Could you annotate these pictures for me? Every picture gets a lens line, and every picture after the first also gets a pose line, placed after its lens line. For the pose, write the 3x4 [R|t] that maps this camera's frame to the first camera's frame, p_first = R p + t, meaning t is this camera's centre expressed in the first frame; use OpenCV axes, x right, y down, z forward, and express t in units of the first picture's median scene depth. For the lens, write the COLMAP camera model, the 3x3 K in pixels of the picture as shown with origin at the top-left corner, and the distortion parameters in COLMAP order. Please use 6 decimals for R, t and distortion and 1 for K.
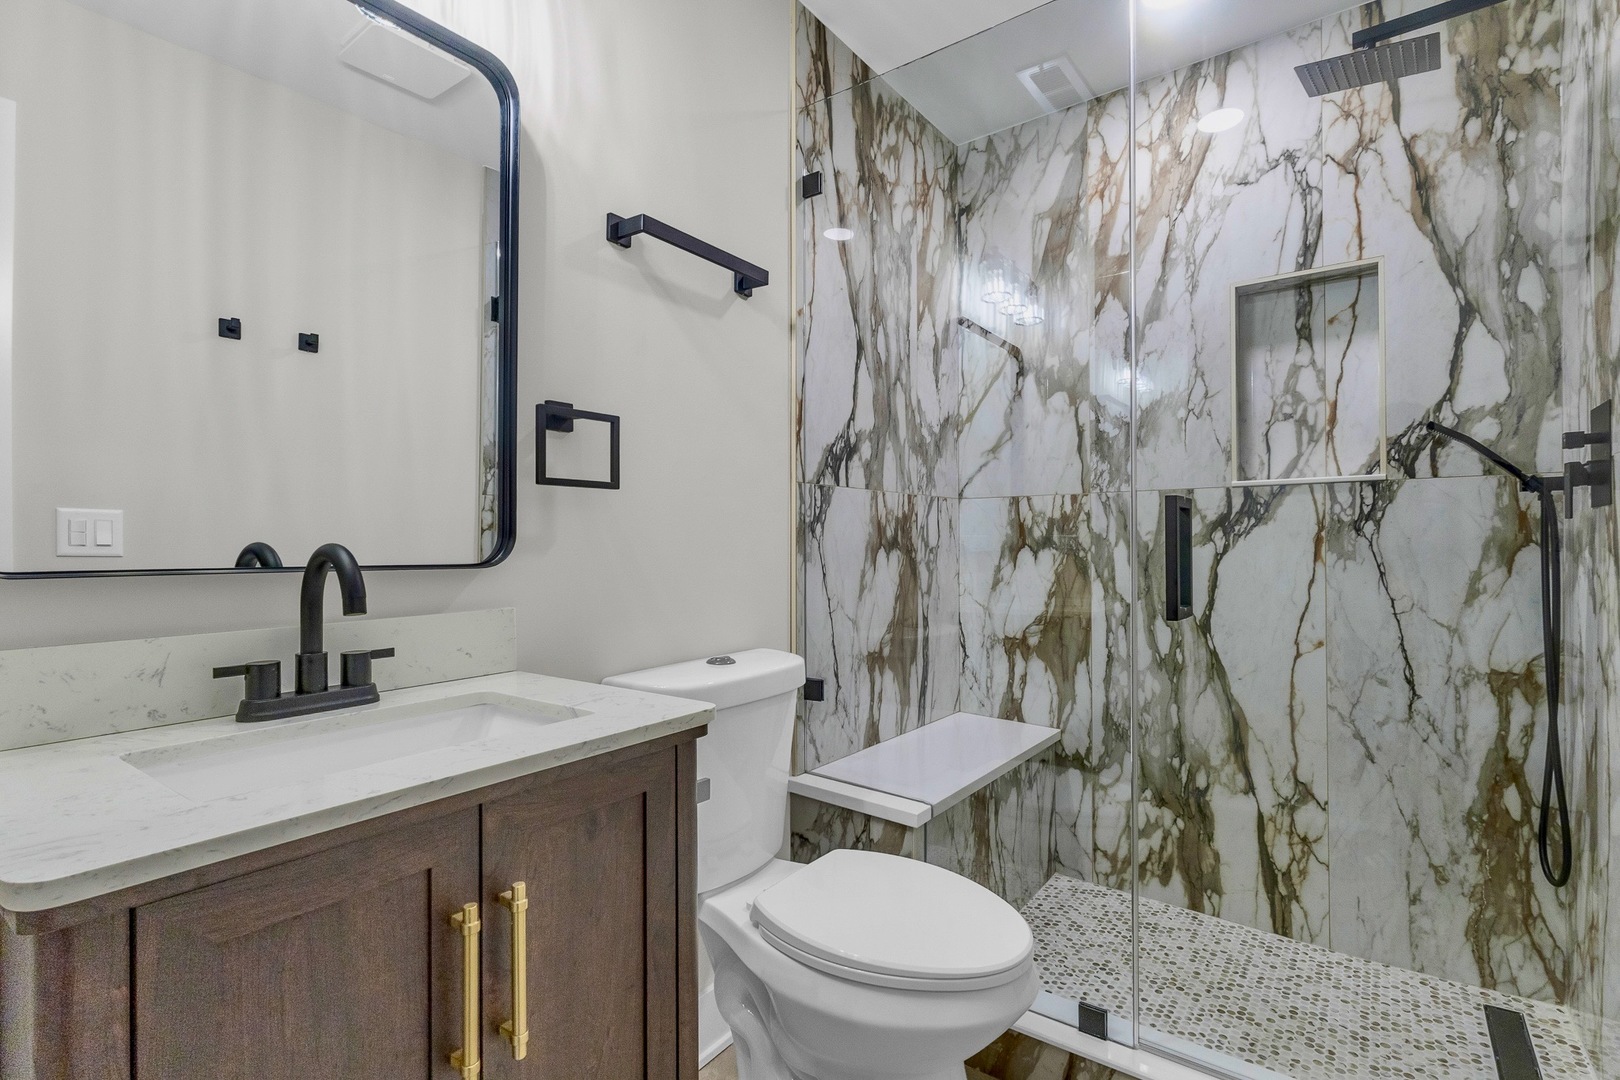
lens RADIAL K [[751.7, 0, 806.2], [0, 751.7, 541.7], [0, 0, 1]] dist [-0.010683, 0.000173]
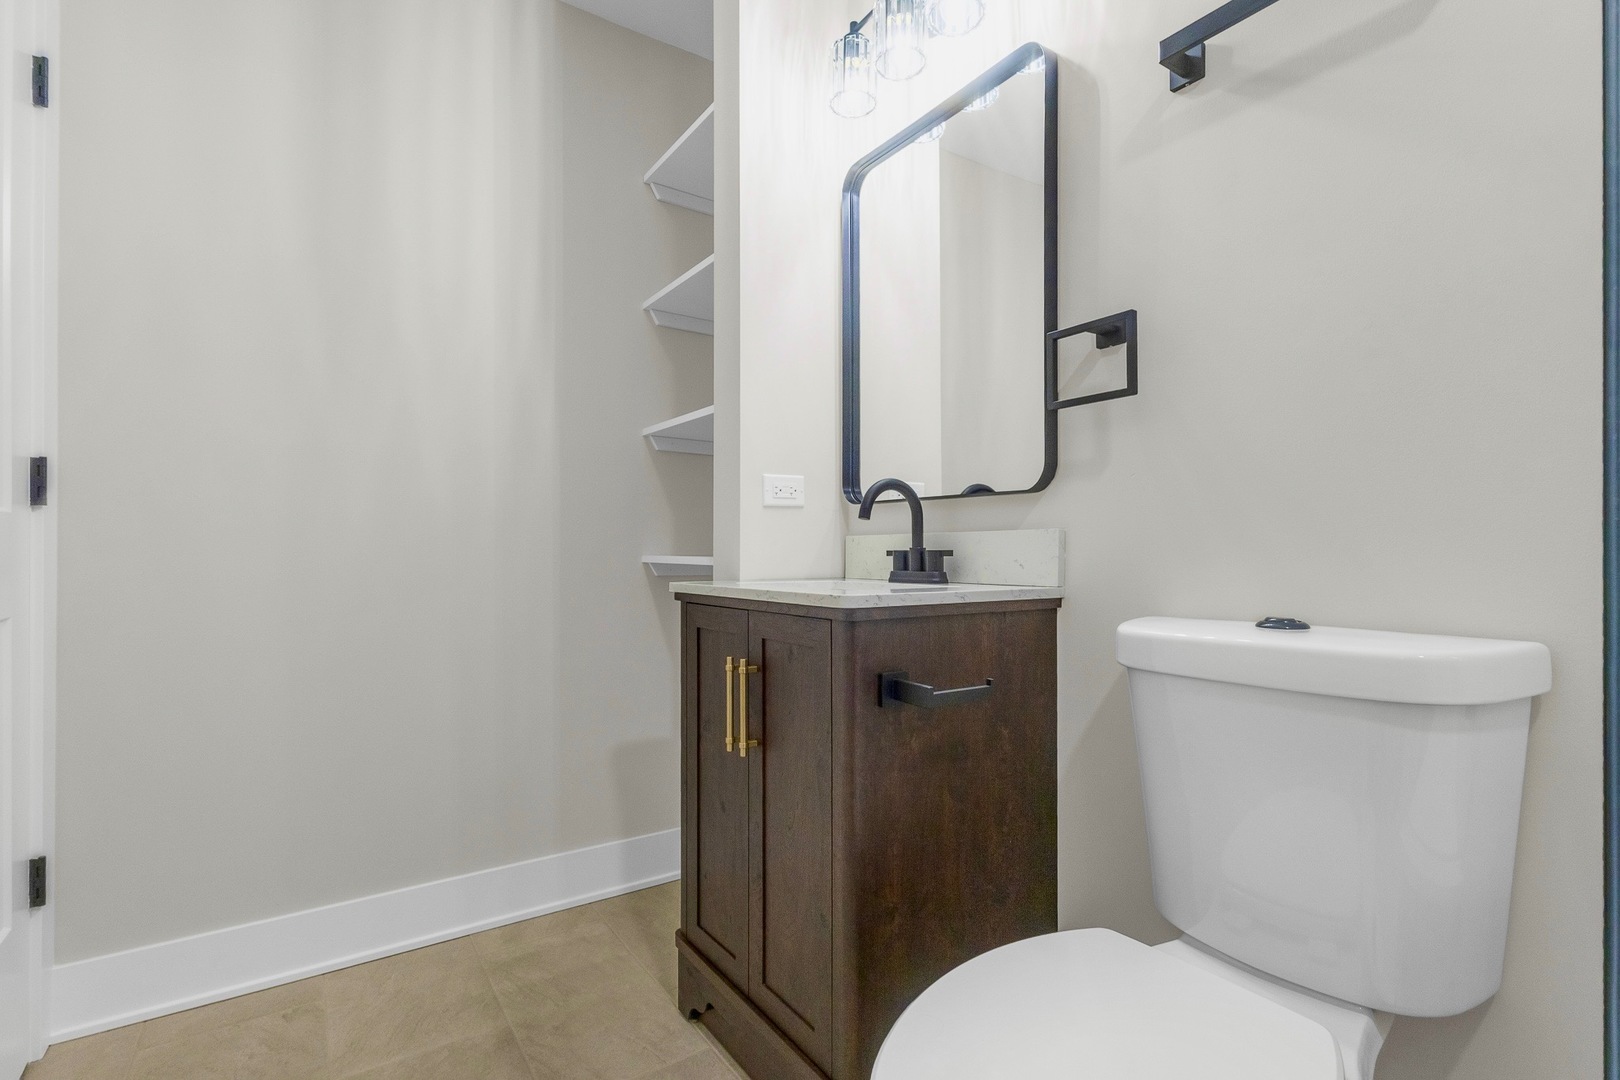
lens RADIAL K [[751.7, 0, 806.2], [0, 751.7, 541.7], [0, 0, 1]] dist [-0.010683, 0.000173]
pose [[-0.336712, 0.001219, -0.941607, 0.716621], [0.011380, 0.999931, -0.002775, 0.101328], [0.941539, -0.011650, -0.336702, 0.976587]]
